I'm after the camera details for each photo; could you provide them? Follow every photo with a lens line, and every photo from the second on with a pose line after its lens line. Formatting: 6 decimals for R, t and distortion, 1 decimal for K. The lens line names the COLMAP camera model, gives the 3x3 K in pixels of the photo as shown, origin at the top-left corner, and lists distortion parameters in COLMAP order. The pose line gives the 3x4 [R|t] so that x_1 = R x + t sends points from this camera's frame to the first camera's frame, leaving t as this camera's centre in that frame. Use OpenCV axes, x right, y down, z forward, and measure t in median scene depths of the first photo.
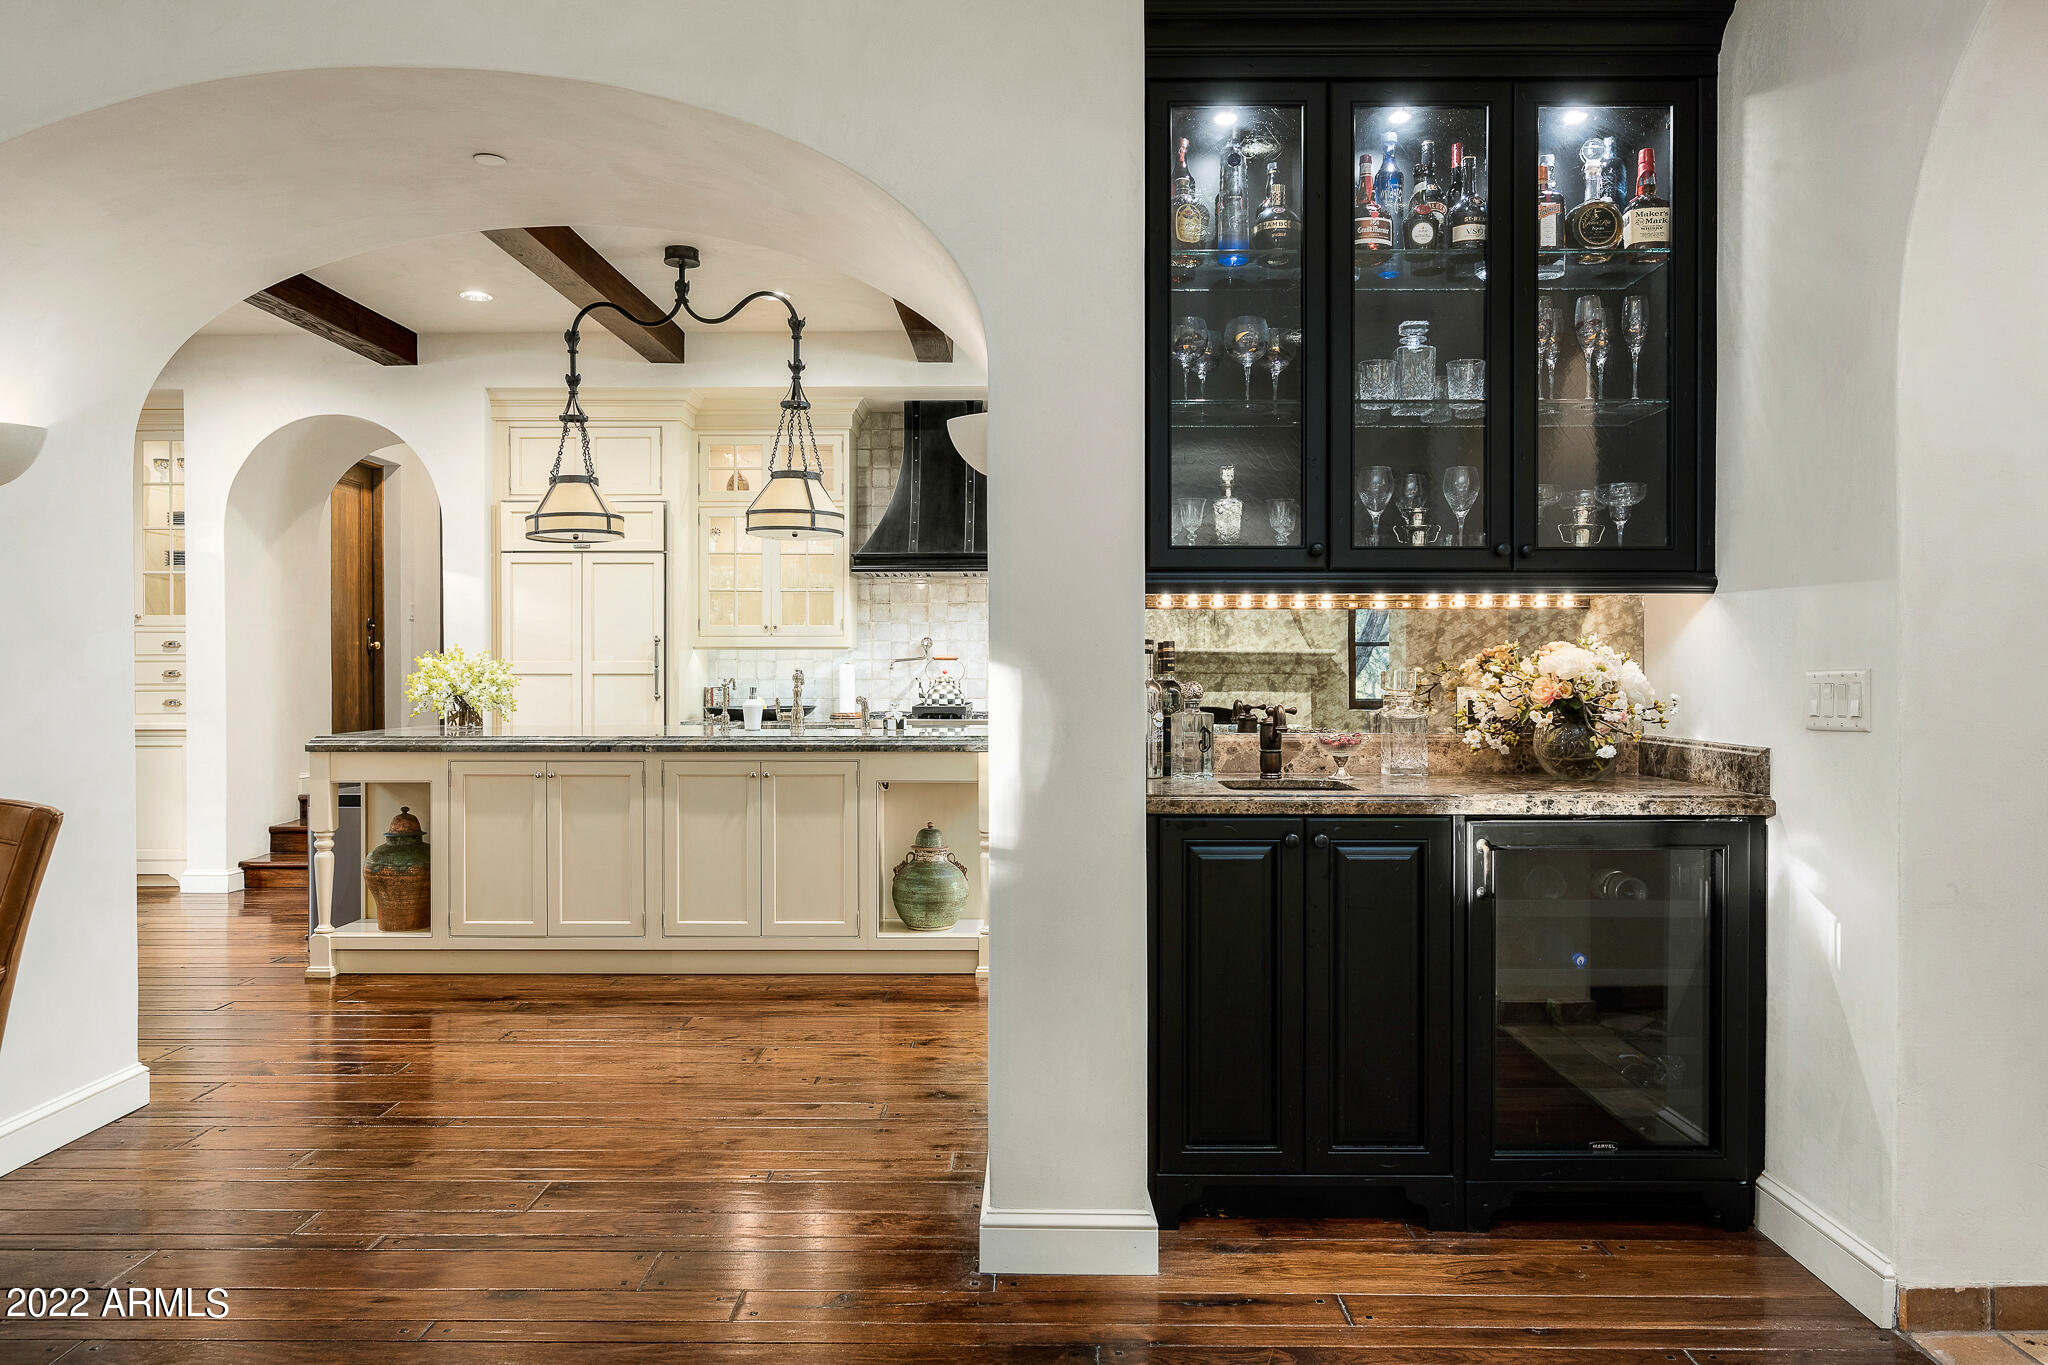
lens RADIAL K [[1363.7, 0, 1019.4], [0, 1363.7, 680.7], [0, 0, 1]] dist [0.004252, -0.000312]
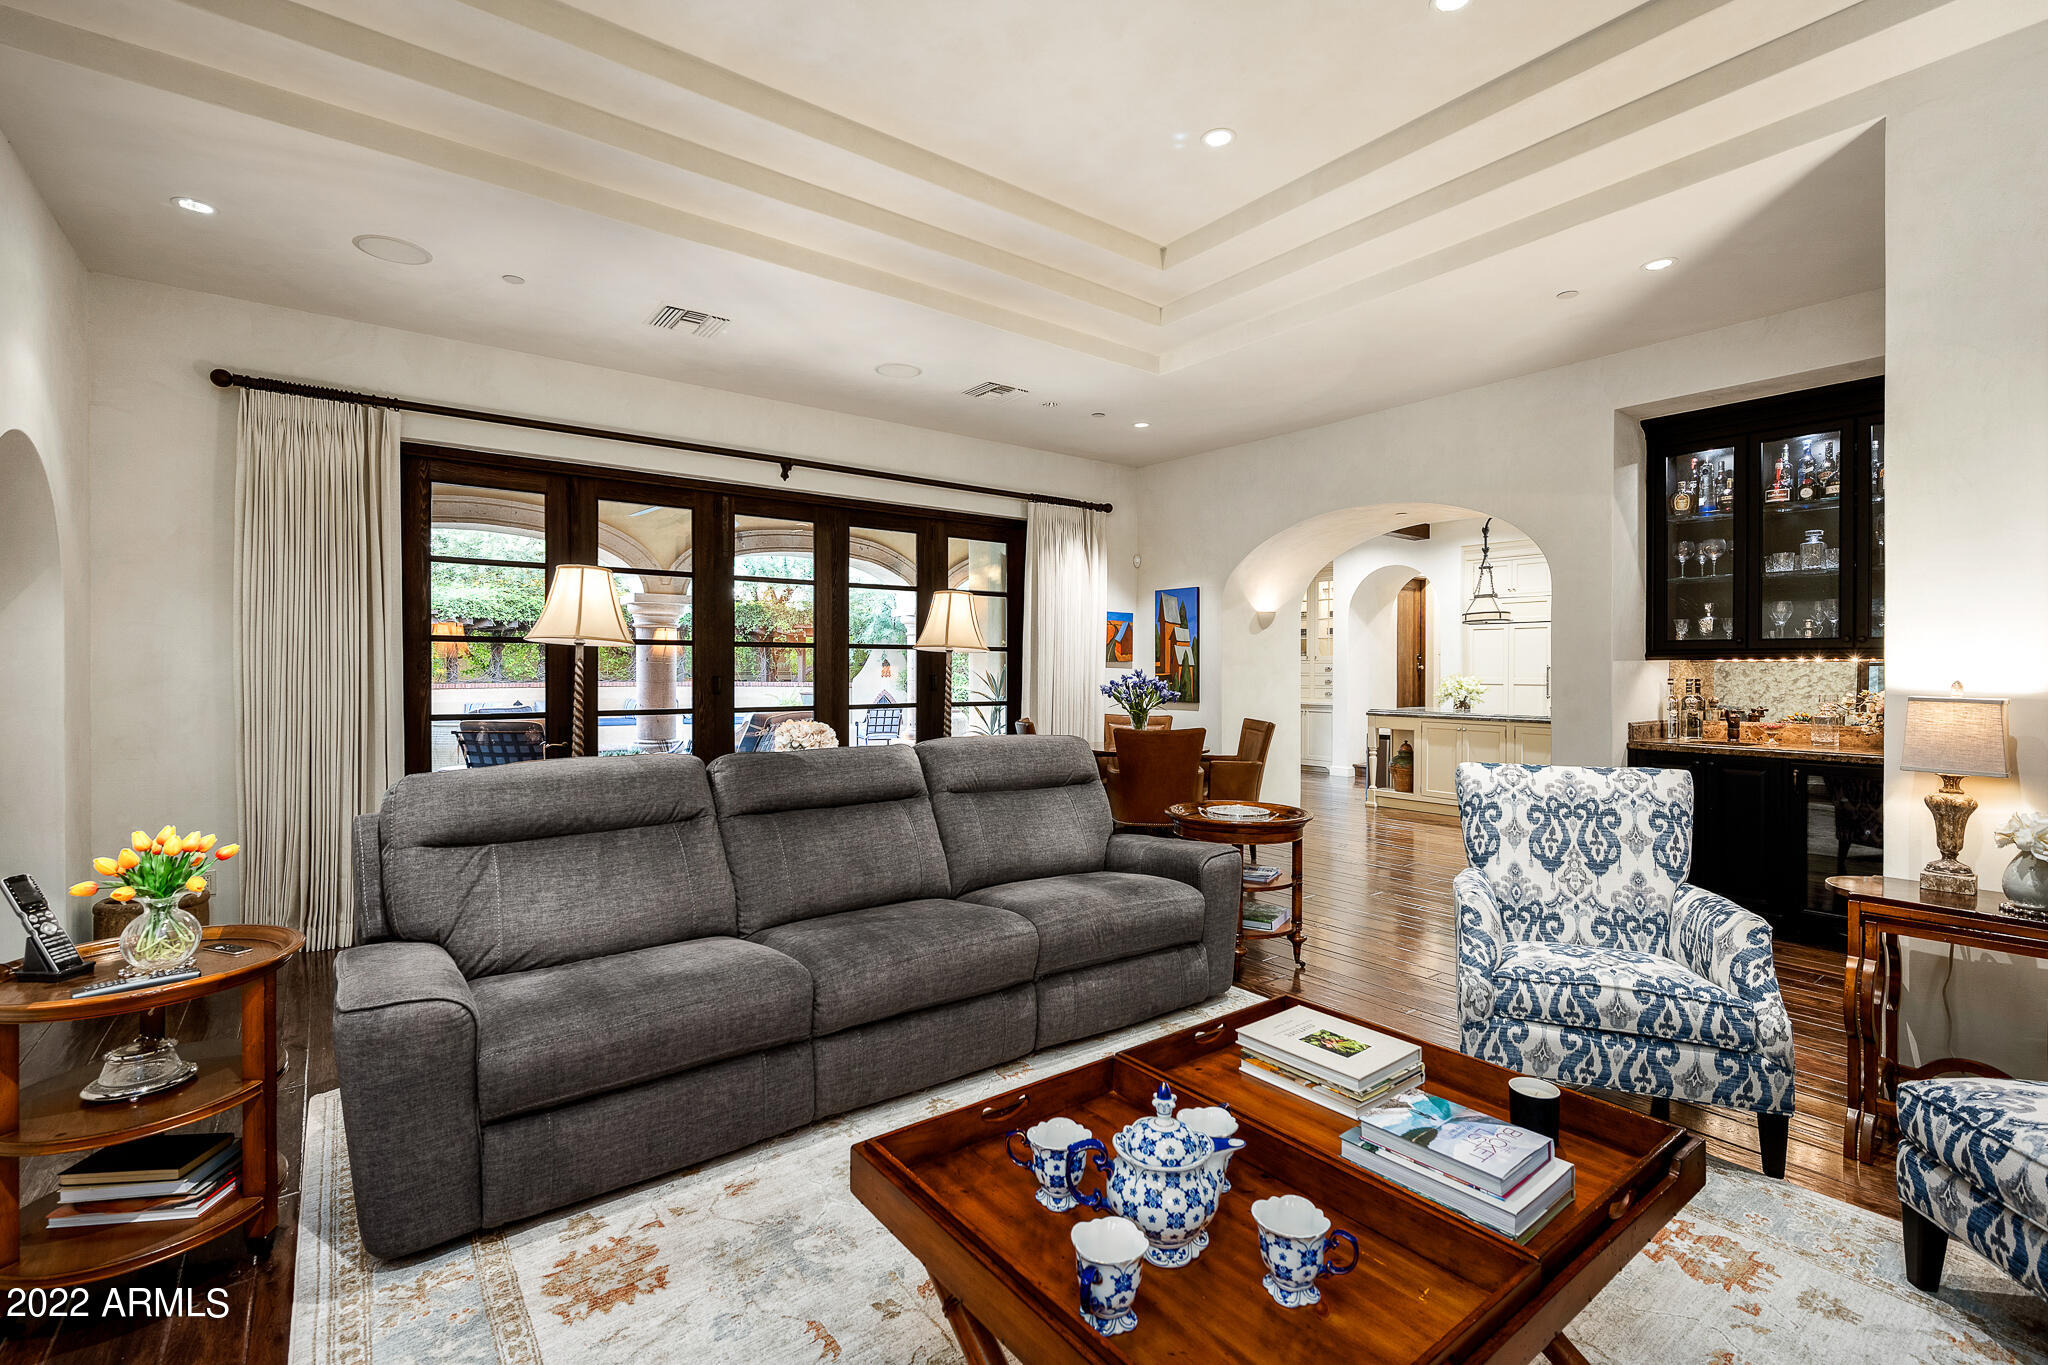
lens RADIAL K [[905.0, 0, 1038.4], [0, 905.0, 675.4], [0, 0, 1]] dist [0.000359, 0.000047]
pose [[0.626732, 0.007614, -0.779198, 0.360320], [-0.011429, 0.999935, 0.000577, -0.013857], [0.779151, 0.008544, 0.626778, -0.466706]]
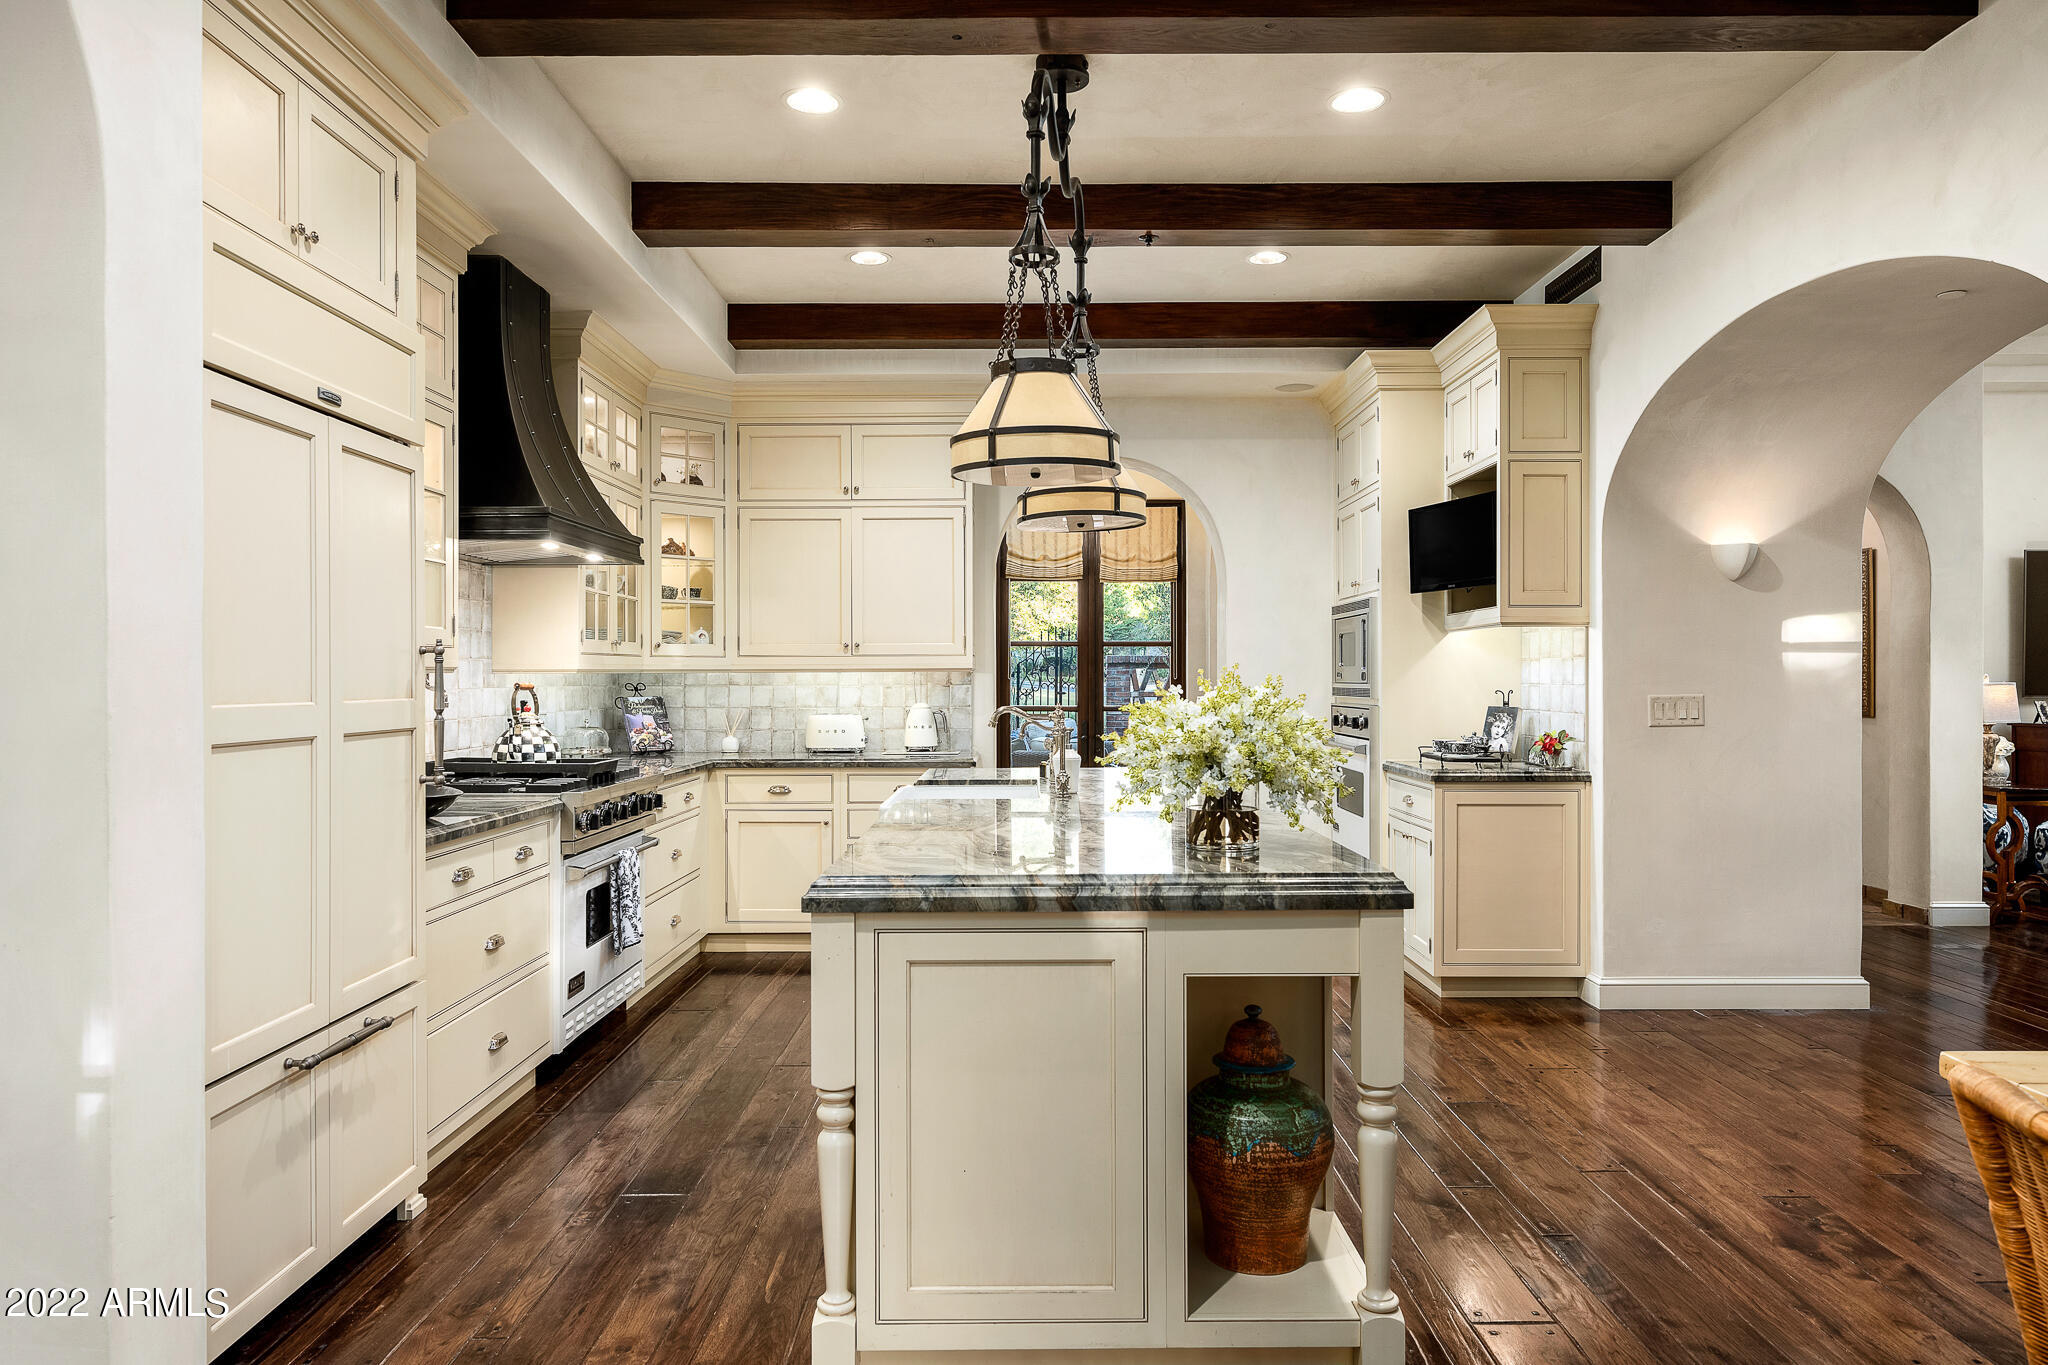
lens RADIAL K [[1277.0, 0, 1024.1], [0, 1277.0, 676.0], [0, 0, 1]] dist [-0.011377, -0.003086]
pose [[-0.008312, -0.000411, 0.999965, -0.872092], [0.013745, 0.999905, 0.000526, -0.025647], [-0.999871, 0.013748, -0.008305, 1.054206]]
